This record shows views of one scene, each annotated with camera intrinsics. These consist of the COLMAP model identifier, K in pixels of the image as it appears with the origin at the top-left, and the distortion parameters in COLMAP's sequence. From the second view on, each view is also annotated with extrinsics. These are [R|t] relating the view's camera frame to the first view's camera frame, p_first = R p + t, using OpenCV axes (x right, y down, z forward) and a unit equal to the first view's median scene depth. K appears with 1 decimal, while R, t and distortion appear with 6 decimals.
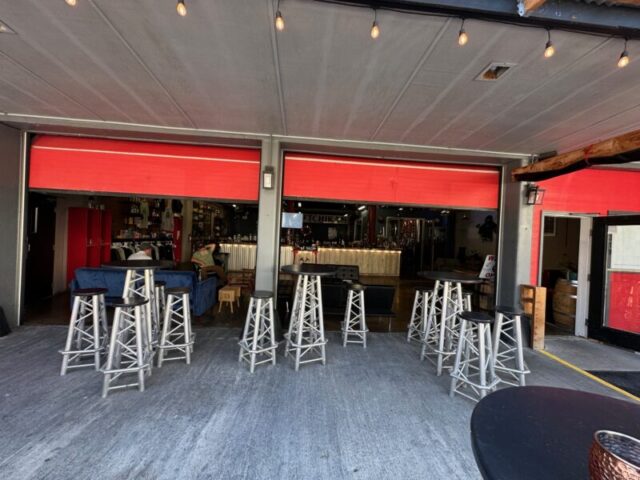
lens RADIAL K [[257.3, 0, 319.7], [0, 257.3, 237.3], [0, 0, 1]] dist [-0.001473, -0.000075]
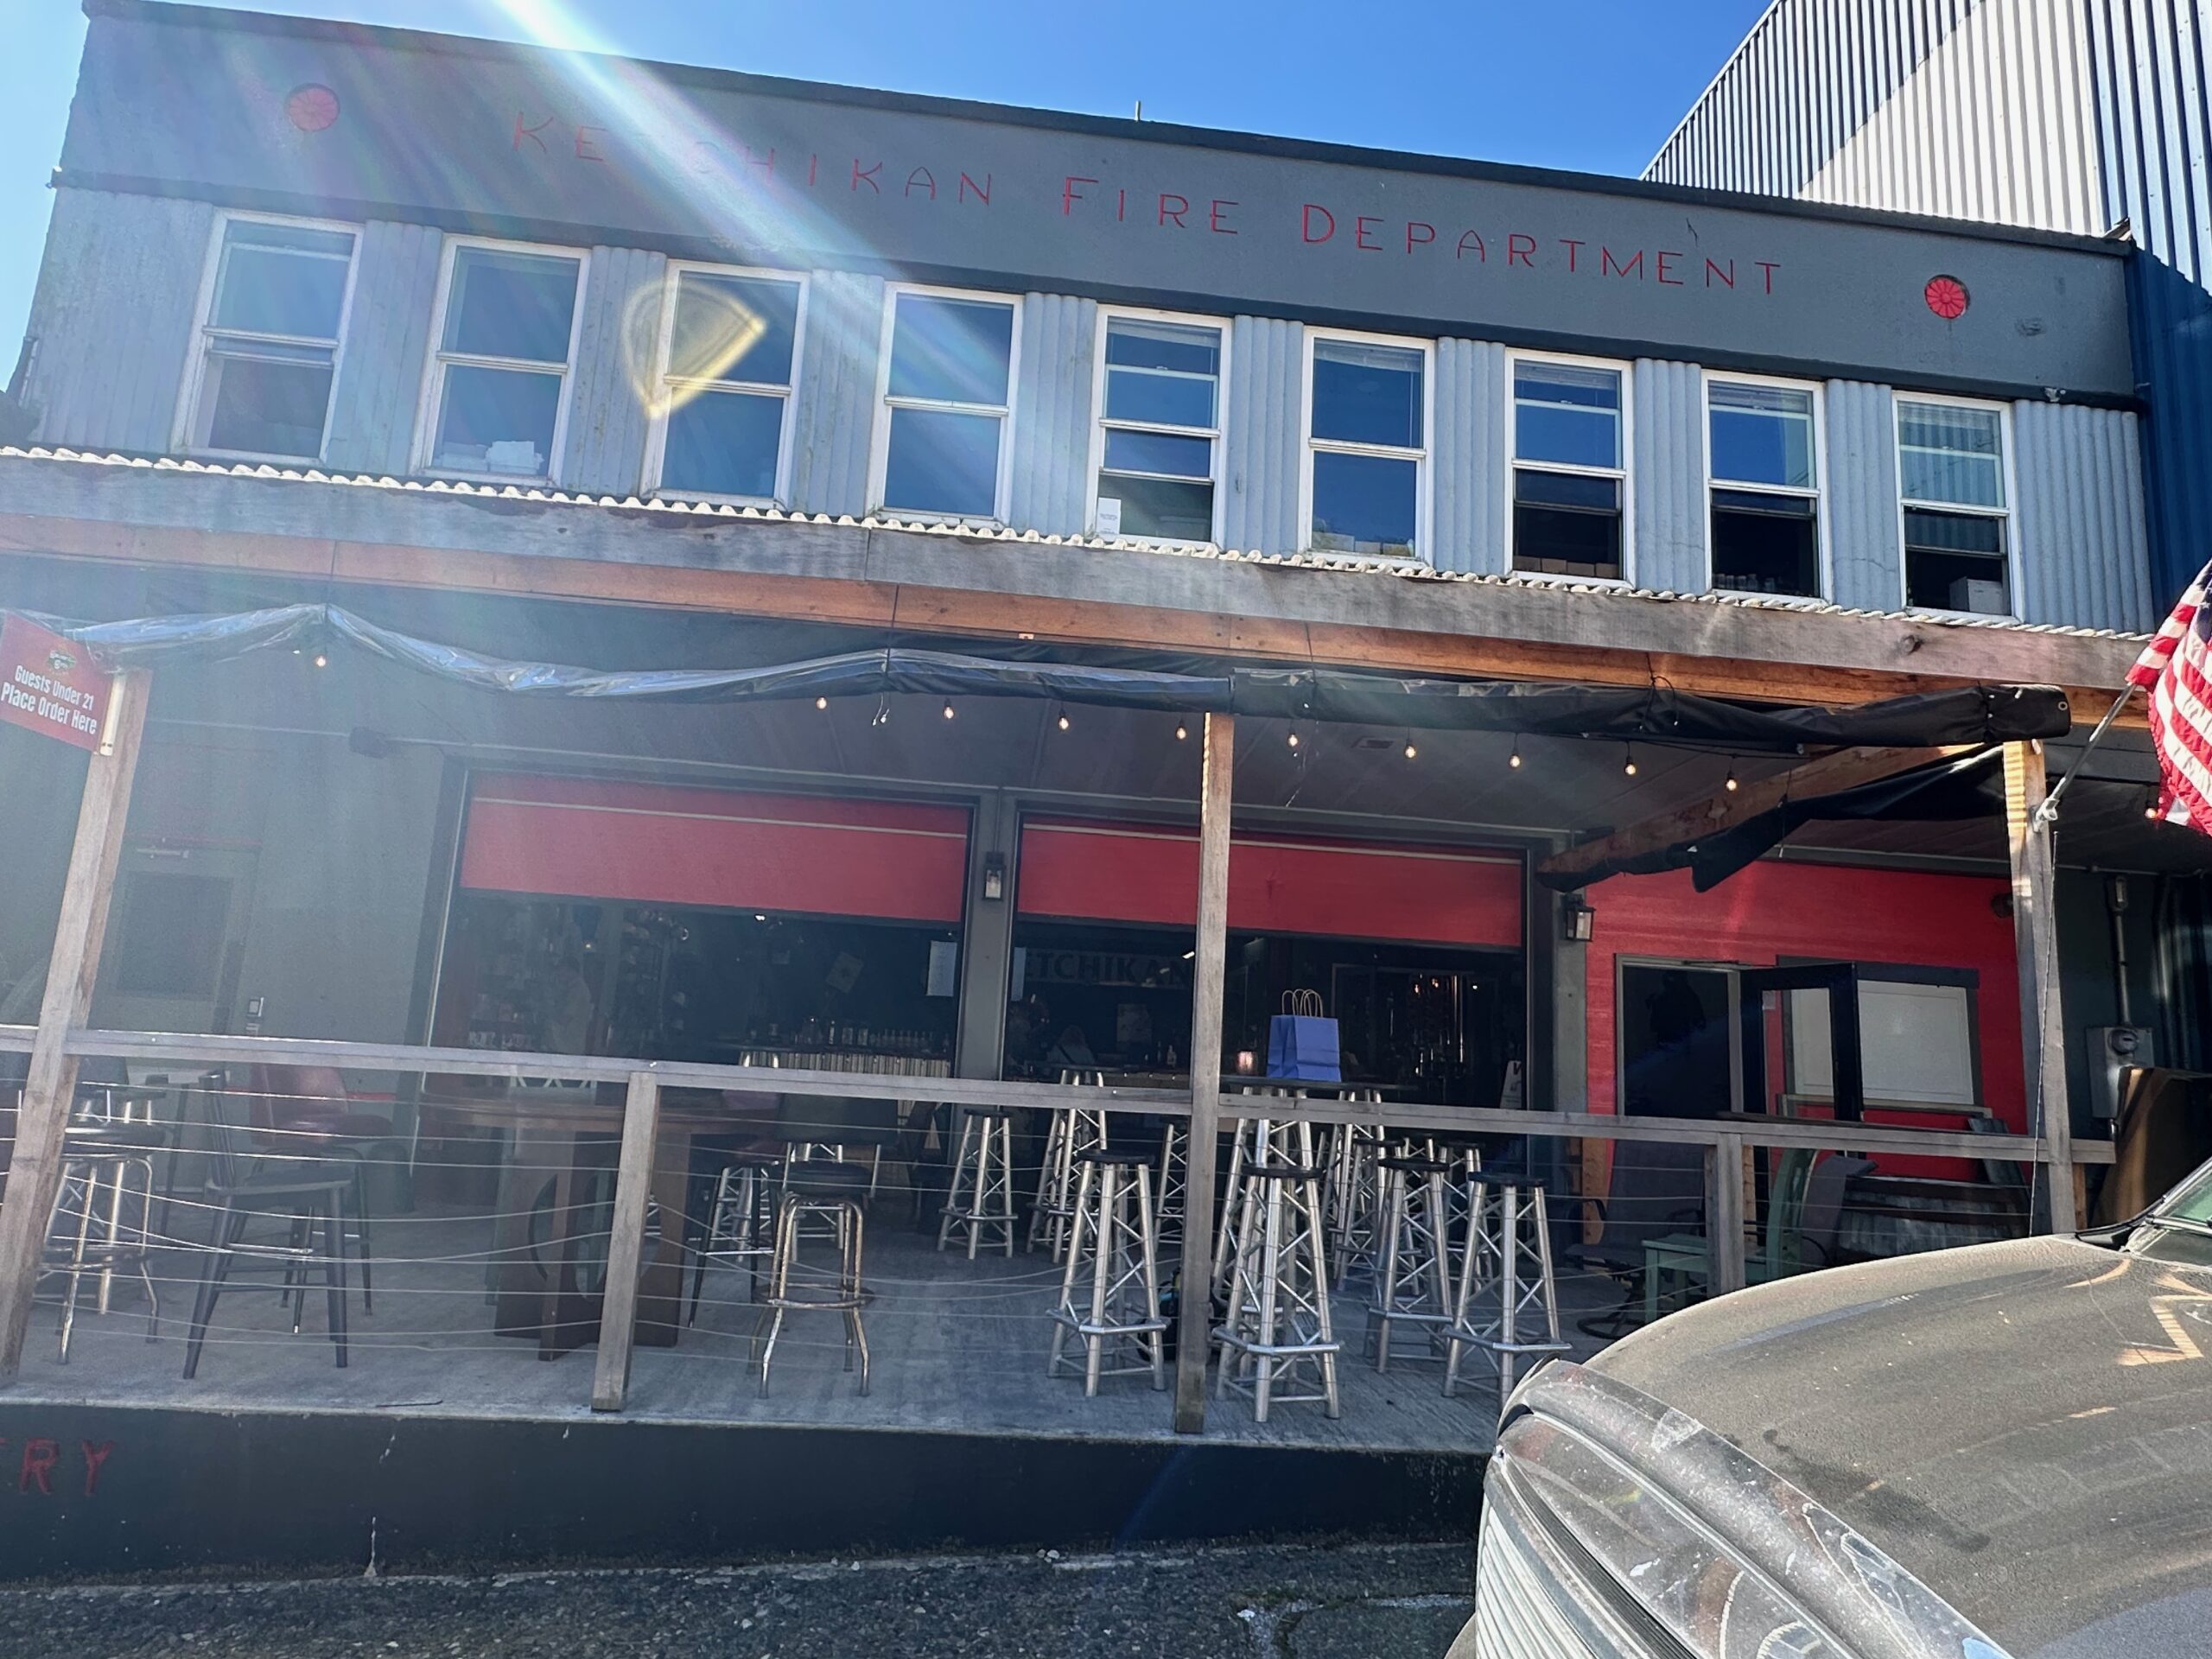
lens RADIAL K [[1294.1, 0, 1109.8], [0, 1294.1, 828.3], [0, 0, 1]] dist [-0.002121, -0.000080]
pose [[0.999531, 0.016533, 0.025769, -0.045197], [-0.011642, 0.983682, -0.179537, 0.094278], [-0.028317, 0.179153, 0.983414, -1.221727]]
